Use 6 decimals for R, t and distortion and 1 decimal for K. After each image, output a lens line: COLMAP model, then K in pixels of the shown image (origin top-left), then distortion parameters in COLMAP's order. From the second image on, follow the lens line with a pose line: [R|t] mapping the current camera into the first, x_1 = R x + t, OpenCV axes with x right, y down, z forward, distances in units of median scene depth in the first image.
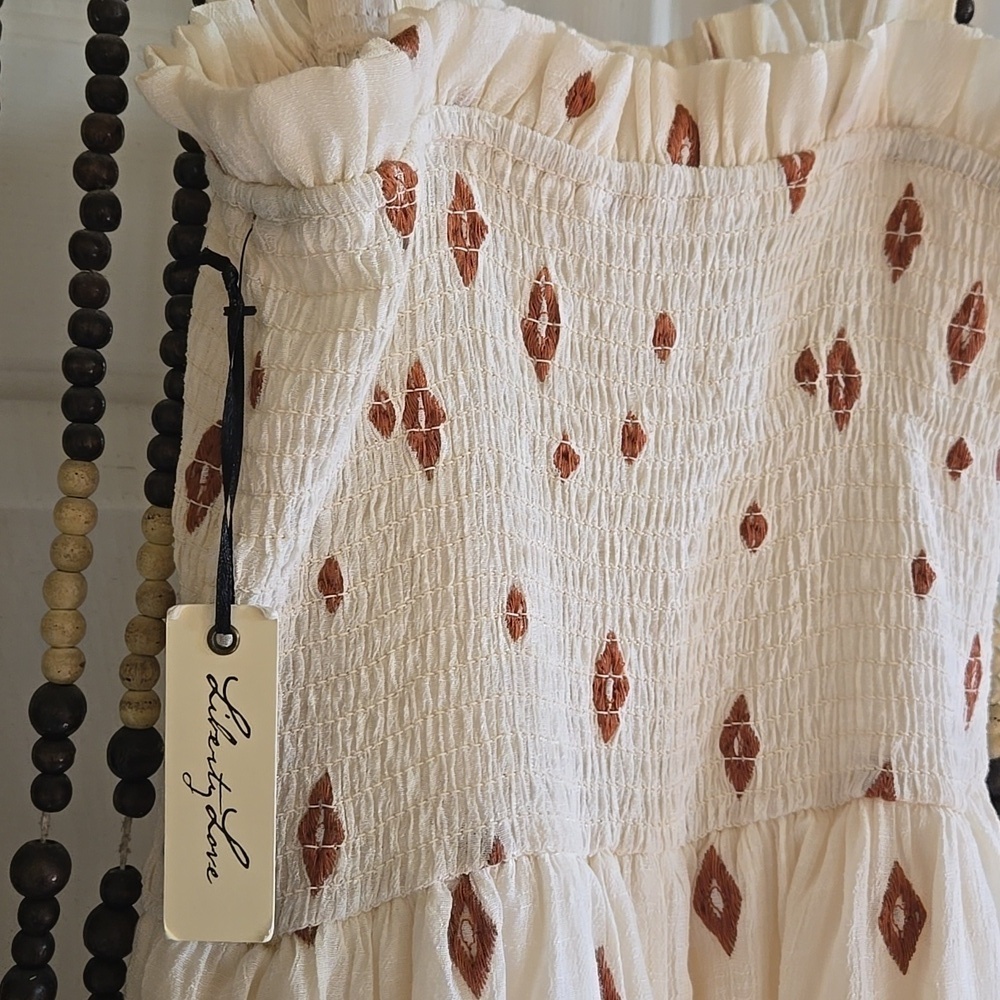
lens RADIAL K [[1452.0, 0, 487.5], [0, 1452.0, 501.3], [0, 0, 1]] dist [0.043698, -0.046090]
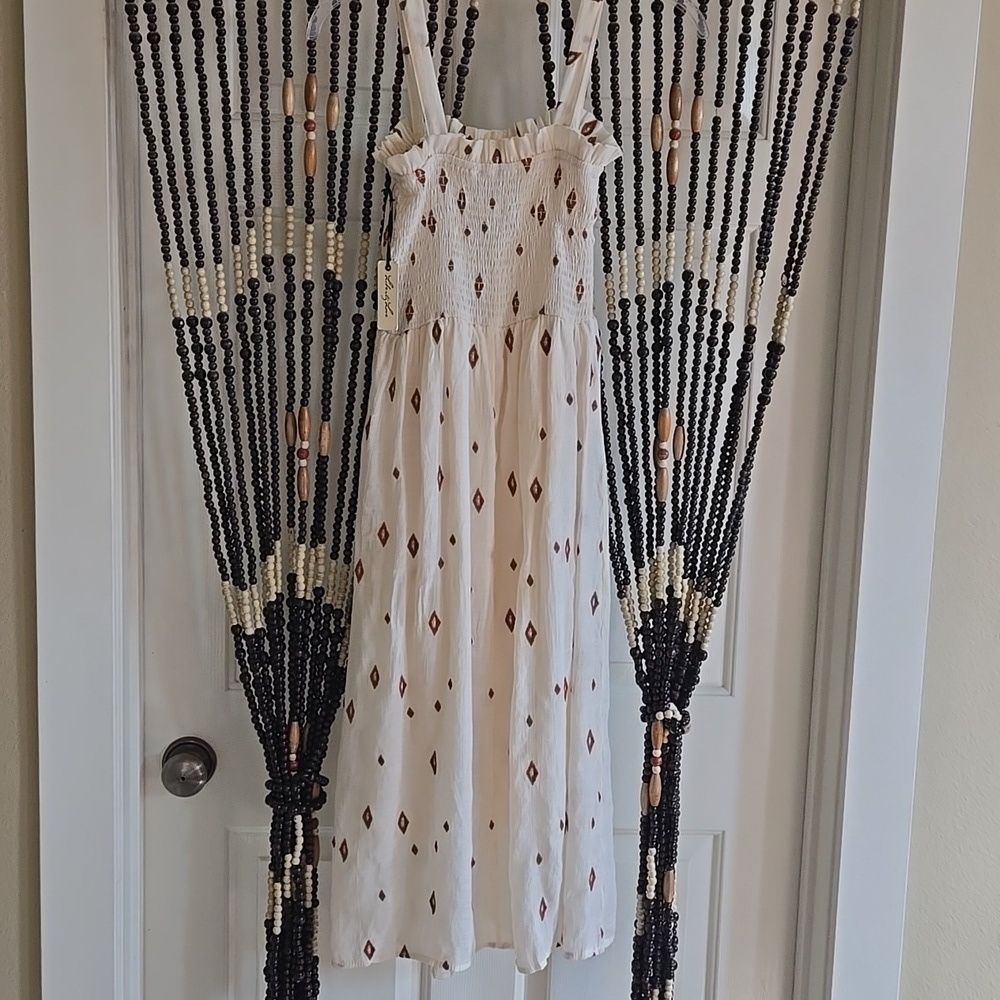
lens RADIAL K [[1304.7, 0, 474.9], [0, 1304.7, 500.0], [0, 0, 1]] dist [0.013387, 0.002121]
pose [[0.940644, 0.065200, -0.333073, 1.449819], [-0.021102, 0.990711, 0.134340, 0.244491], [0.338738, -0.119338, 0.933282, -2.800506]]
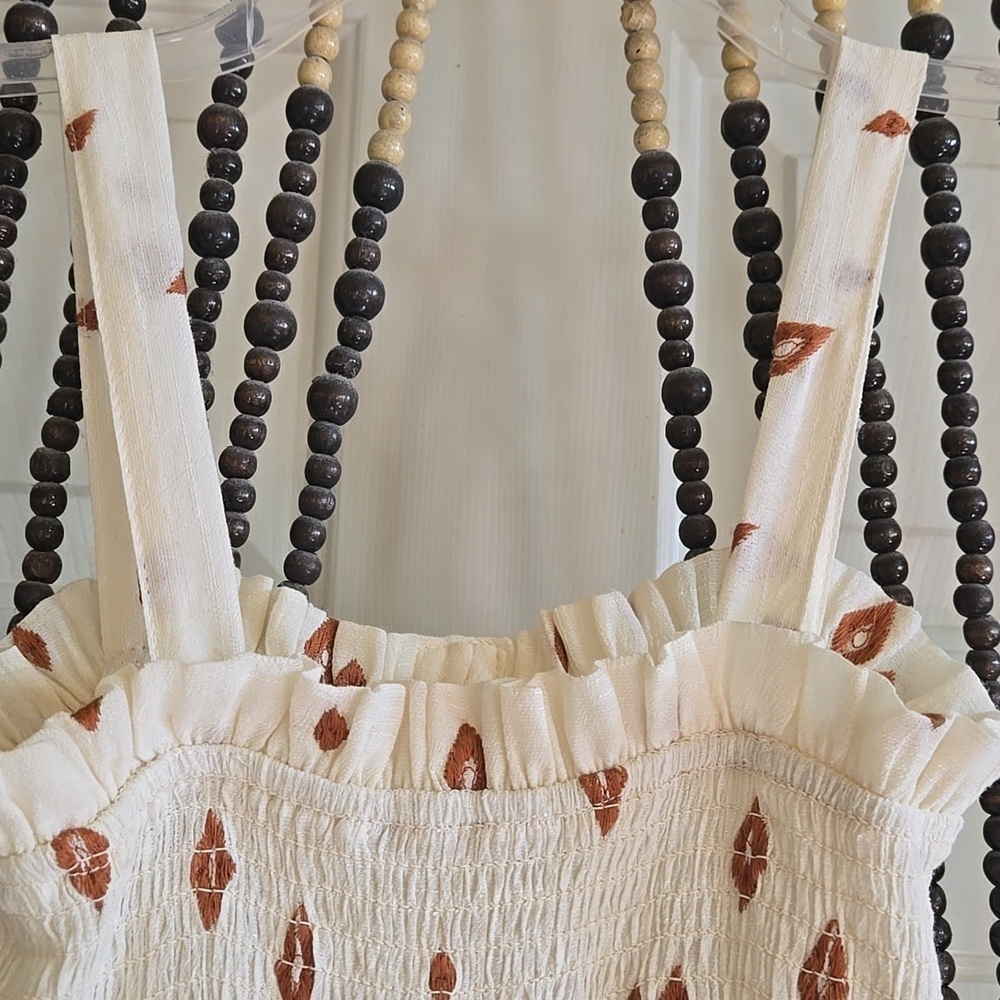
lens RADIAL K [[1452.0, 0, 487.5], [0, 1452.0, 501.3], [0, 0, 1]] dist [0.043698, -0.046090]
pose [[0.938828, -0.041794, -0.341840, 0.481232], [-0.032708, 0.977301, -0.209315, -0.219378], [0.342829, 0.207692, 0.916151, 0.110433]]
